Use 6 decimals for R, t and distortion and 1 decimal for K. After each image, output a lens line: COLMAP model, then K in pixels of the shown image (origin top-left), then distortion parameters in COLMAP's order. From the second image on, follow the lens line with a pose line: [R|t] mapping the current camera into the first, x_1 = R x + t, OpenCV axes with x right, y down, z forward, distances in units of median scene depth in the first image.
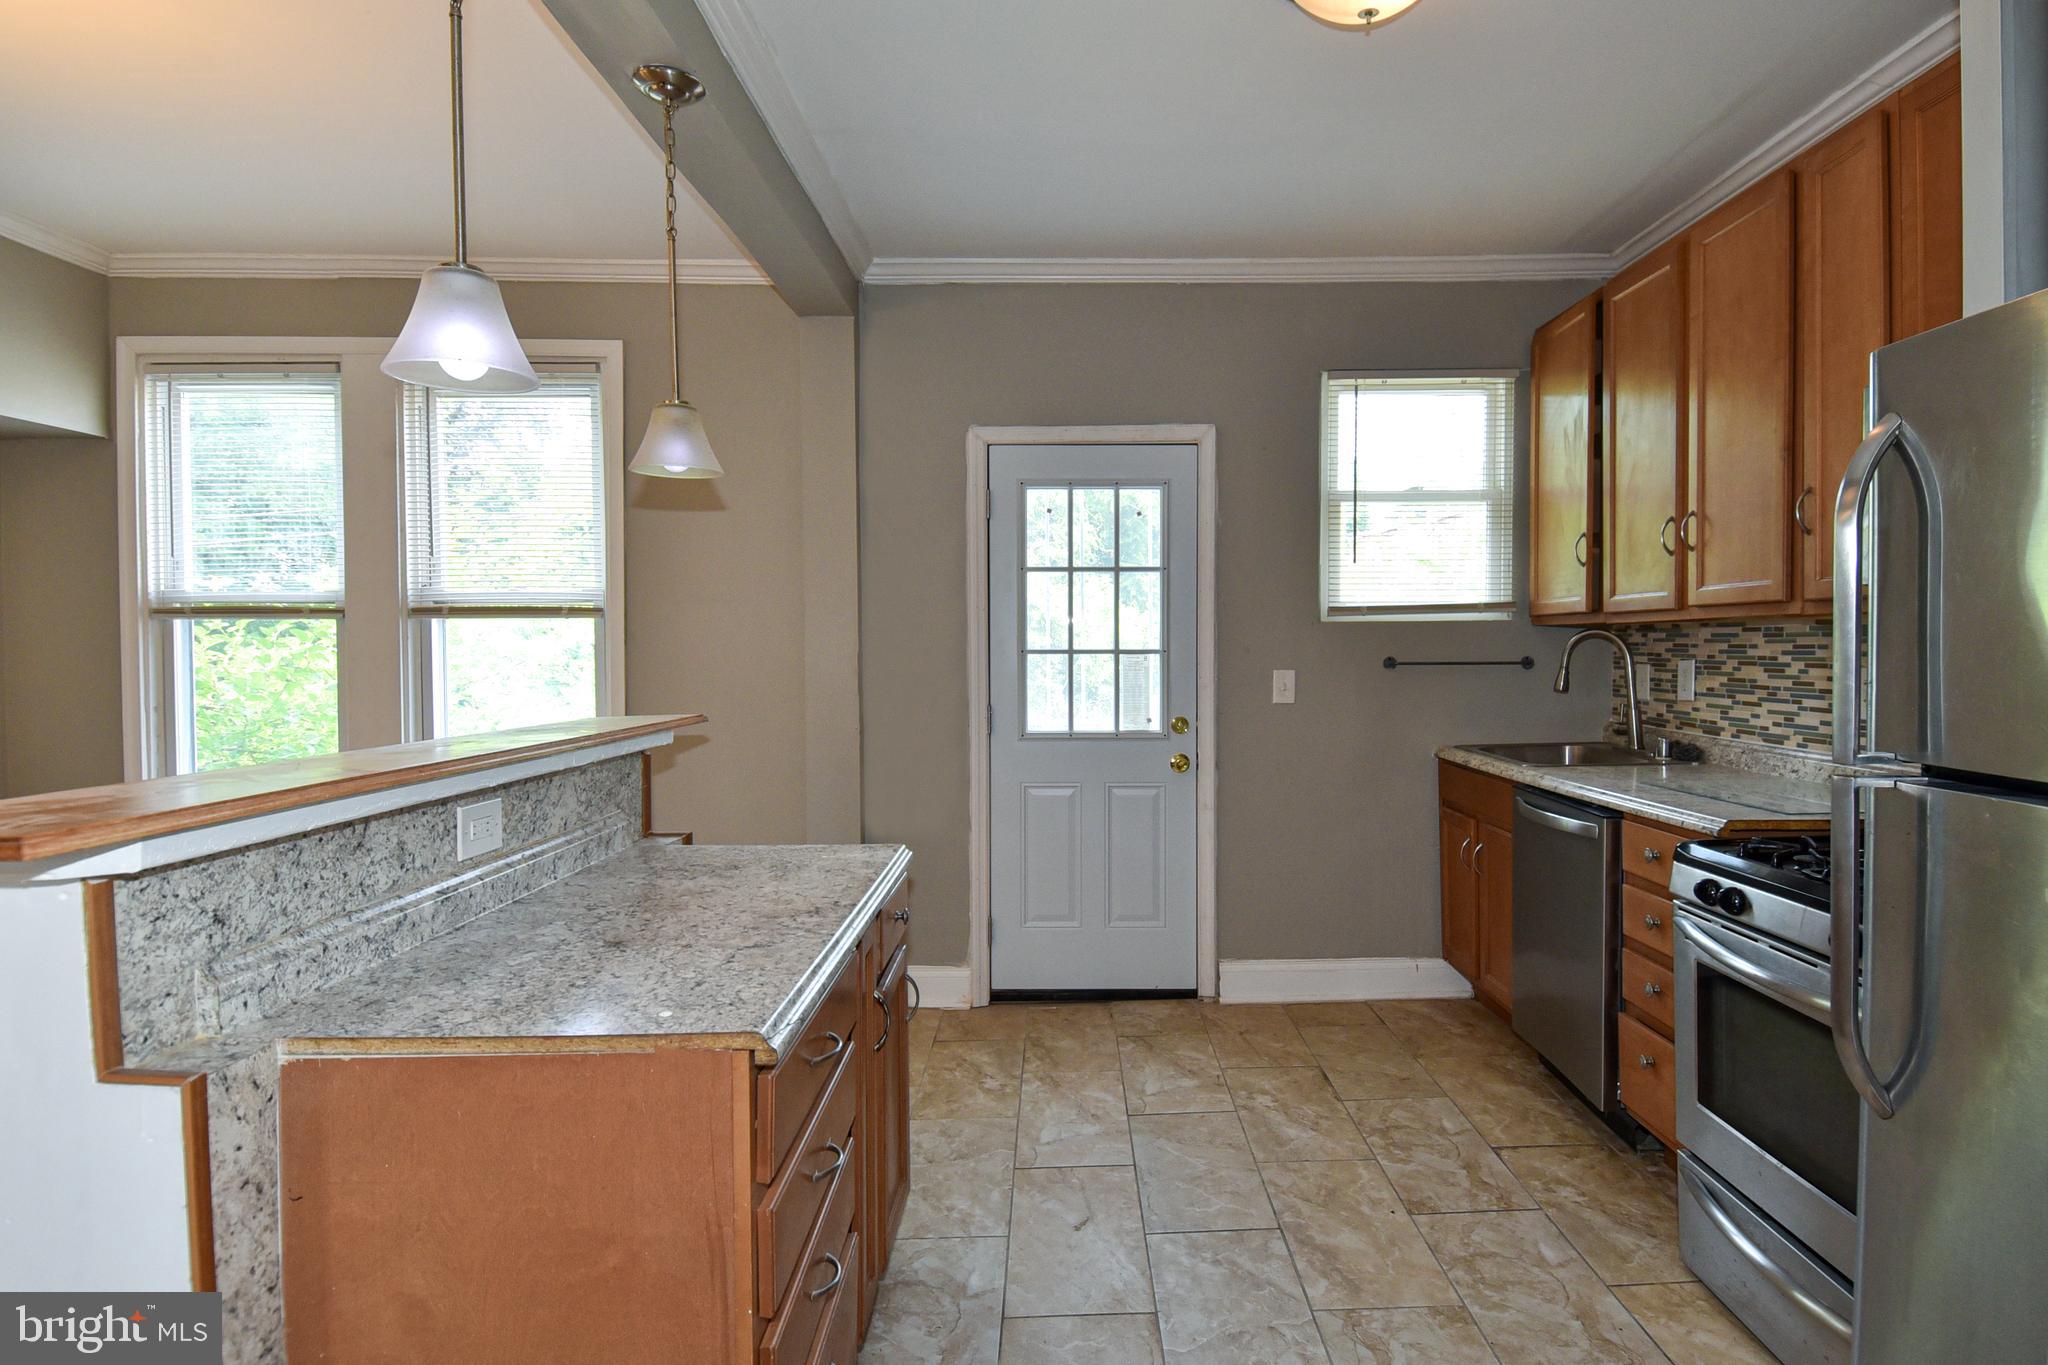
lens RADIAL K [[1098.0, 0, 1080.4], [0, 1098.0, 686.7], [0, 0, 1]] dist [0.030650, -0.037318]
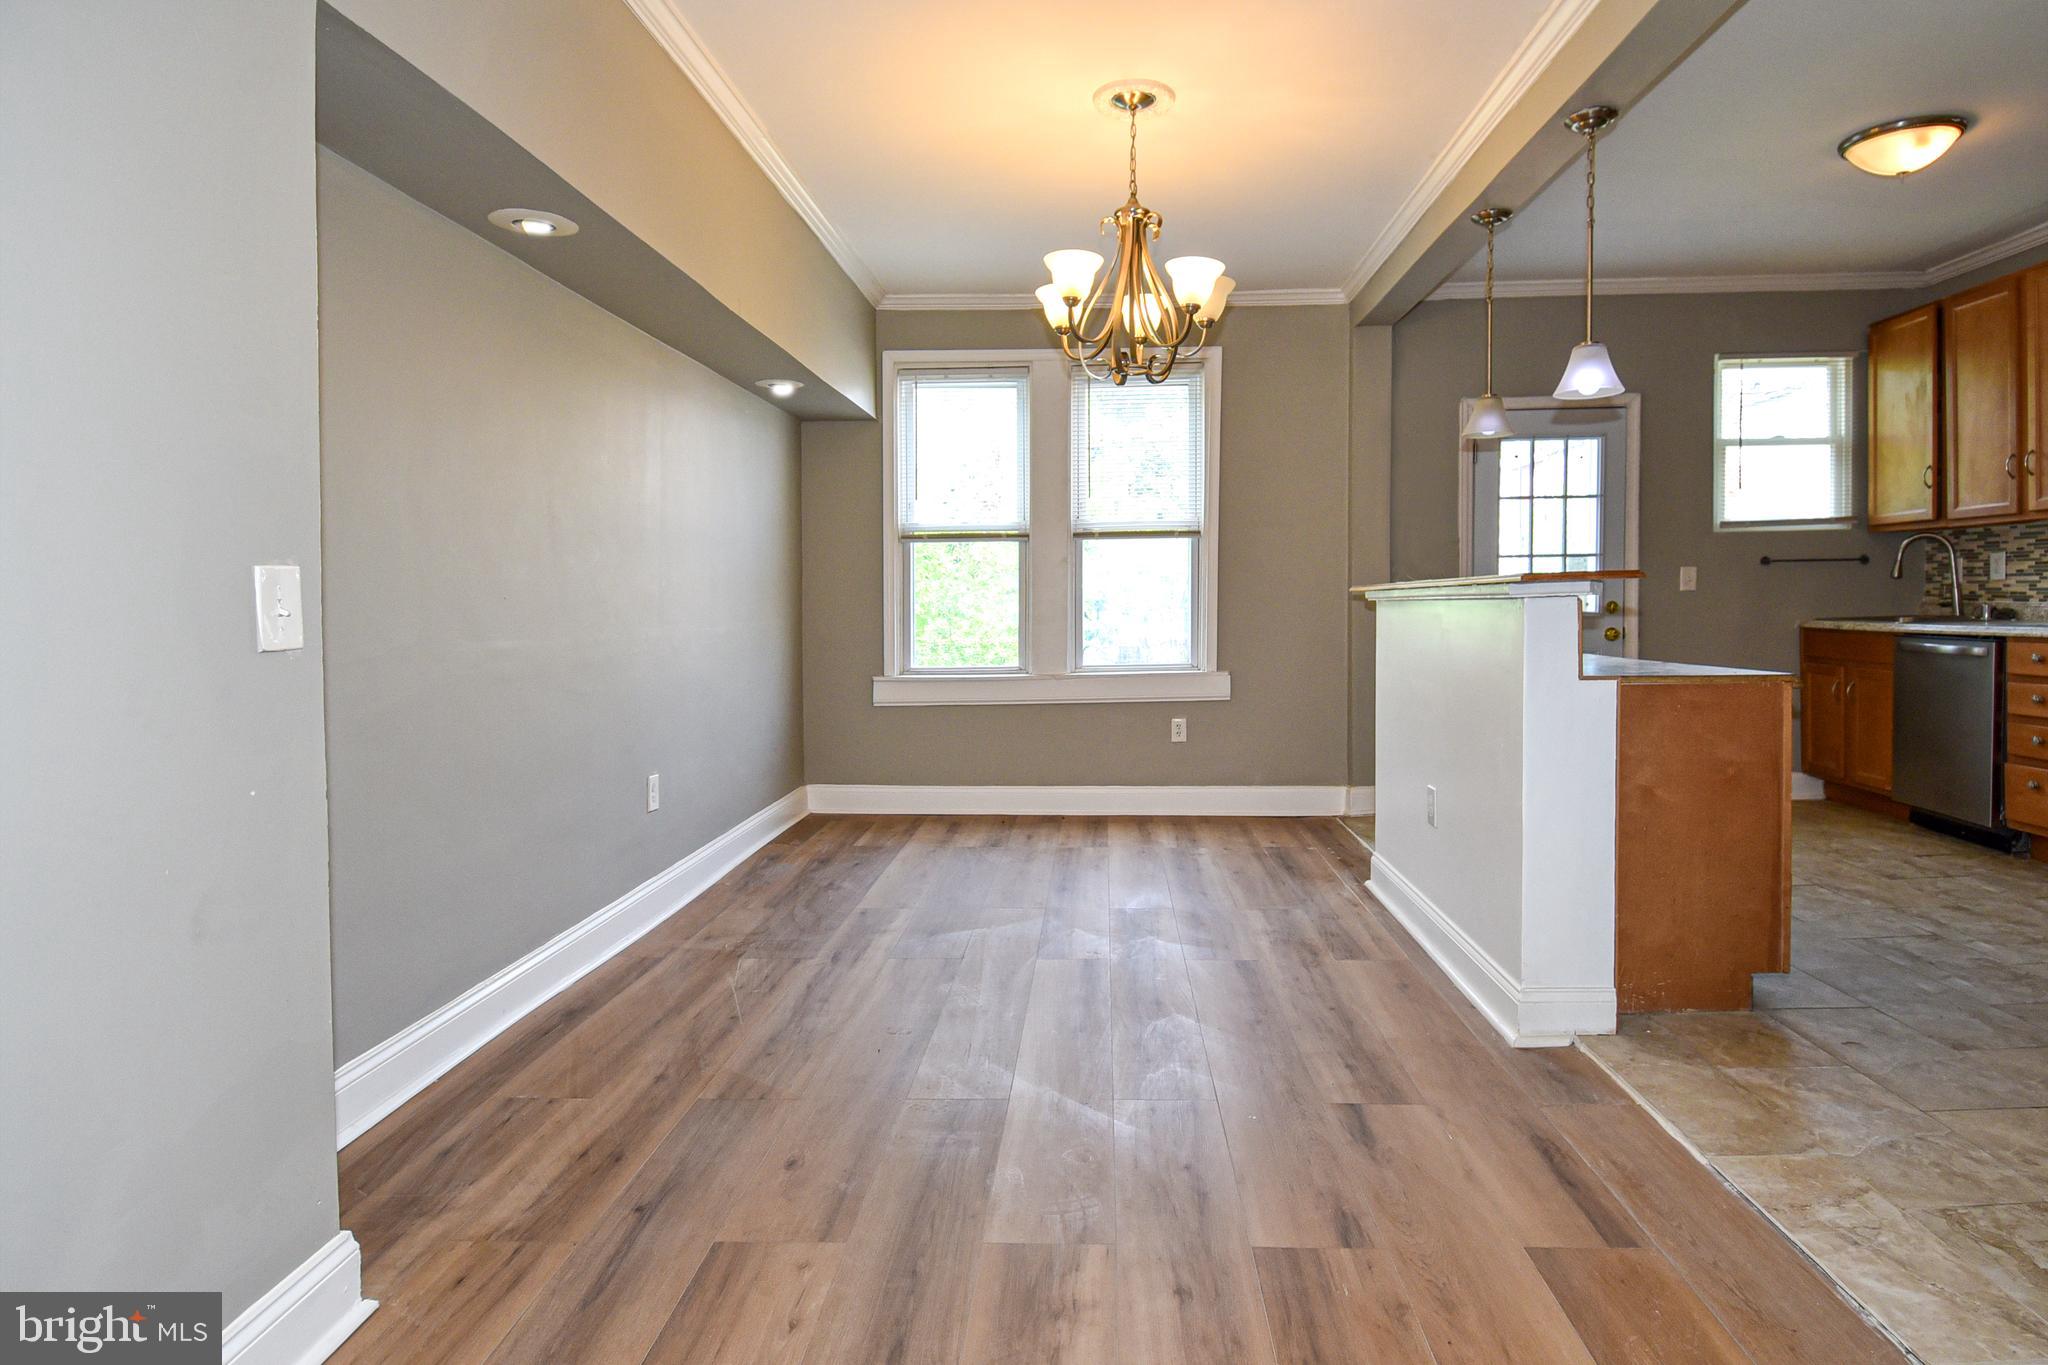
lens RADIAL K [[1098.0, 0, 1085.6], [0, 1098.0, 633.1], [0, 0, 1]] dist [0.030650, -0.037318]
pose [[0.998900, -0.010903, -0.045616, -0.541489], [0.010563, 0.999915, -0.007693, 0.074879], [0.045696, 0.007203, 0.998929, -0.464071]]
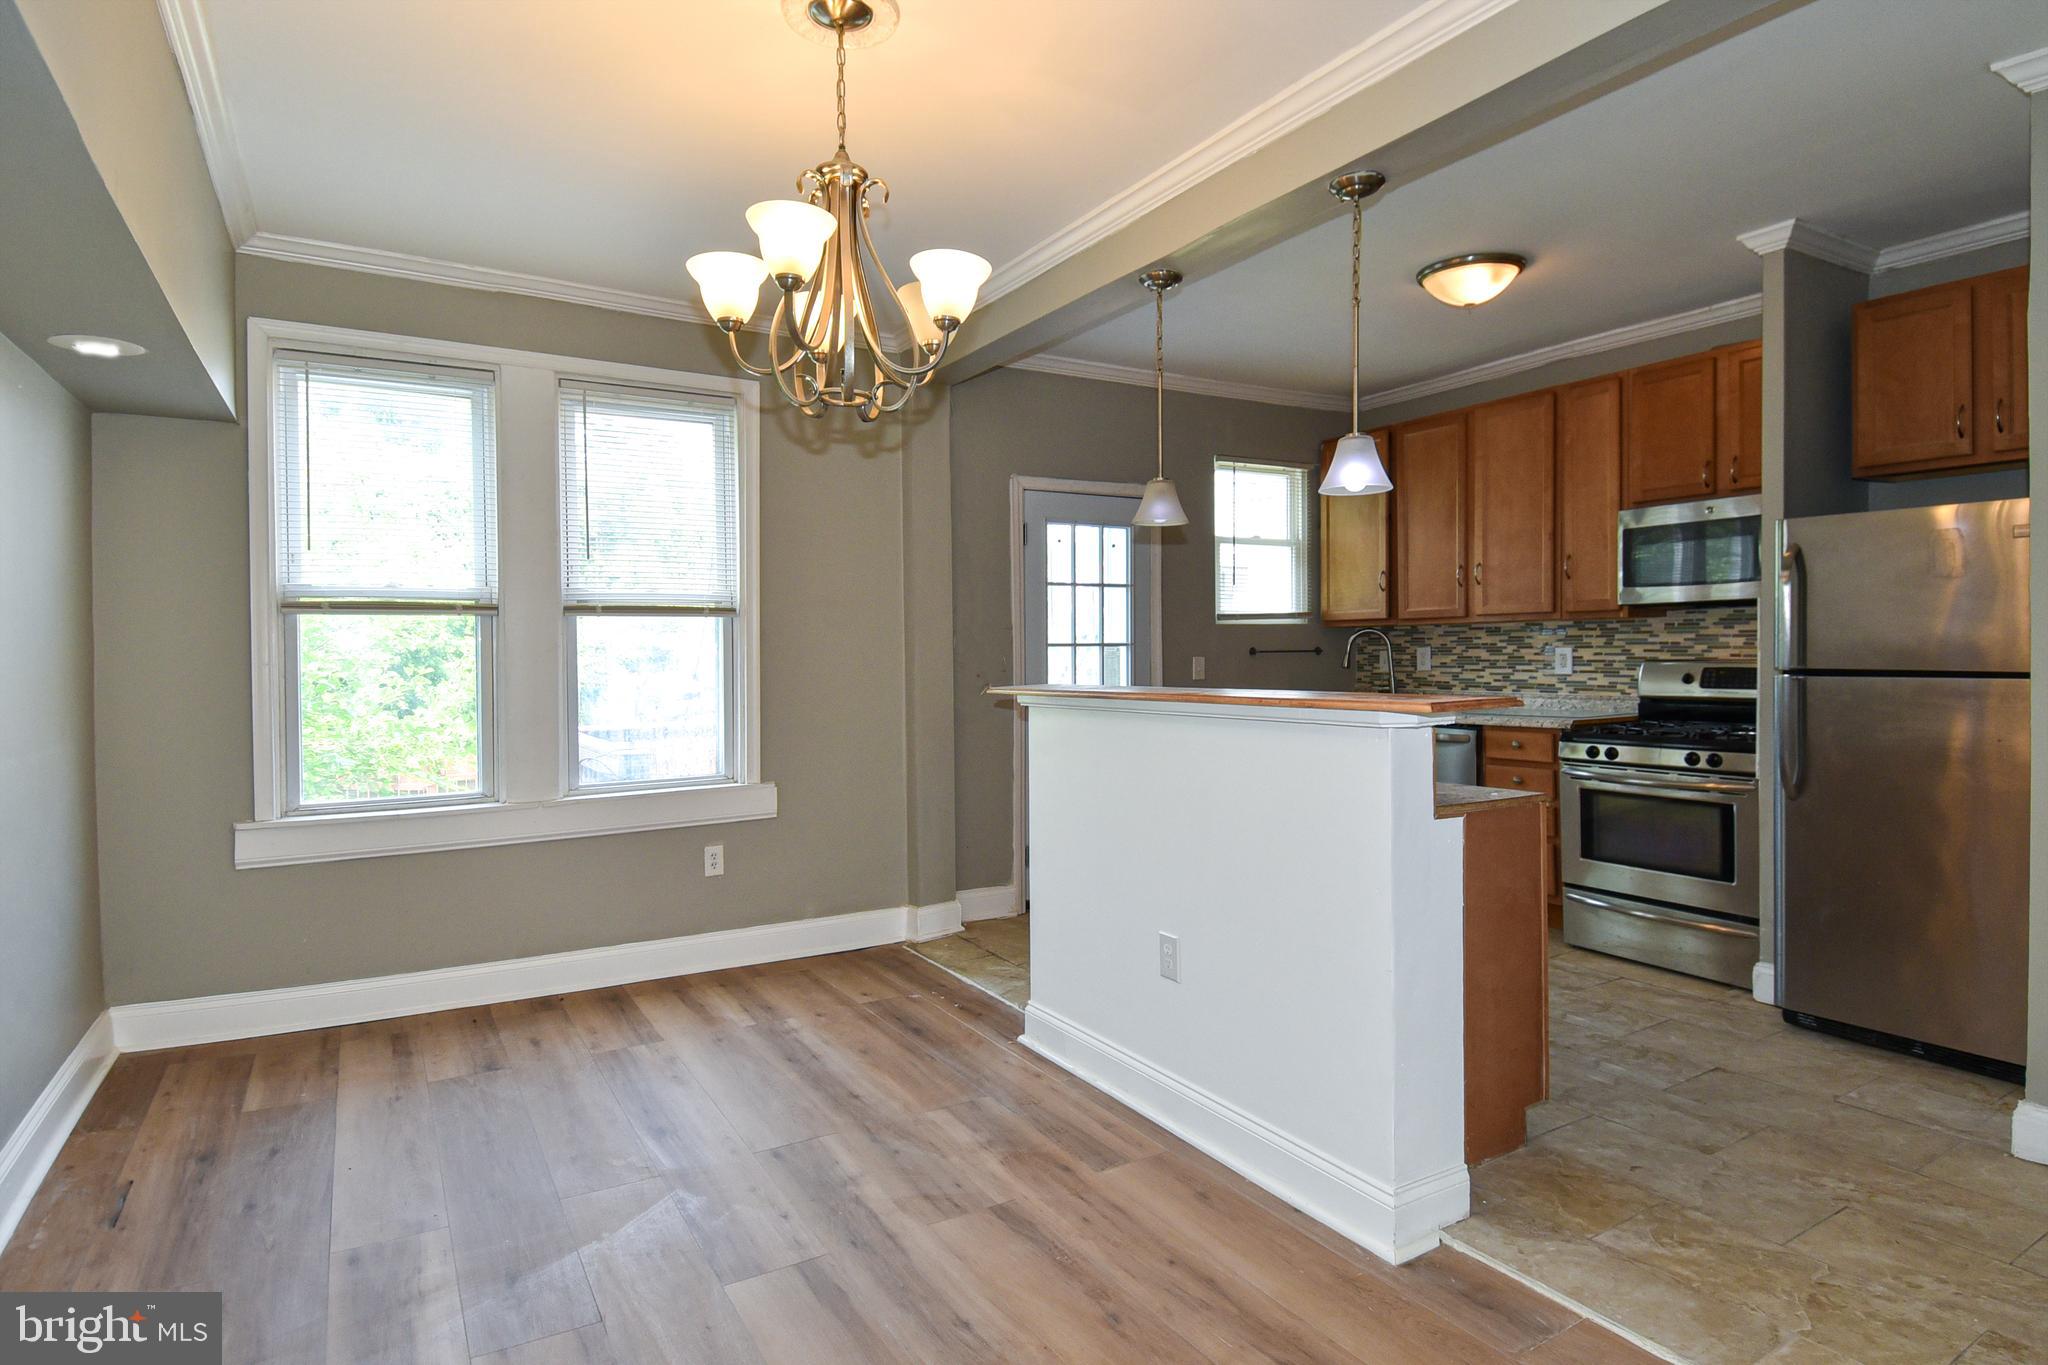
lens RADIAL K [[1098.0, 0, 1019.1], [0, 1098.0, 683.7], [0, 0, 1]] dist [0.030650, -0.037318]
pose [[0.871889, -0.020644, 0.489268, -0.768681], [0.026340, 0.999642, -0.004760, 0.021851], [-0.488994, 0.017038, 0.872121, -0.157696]]
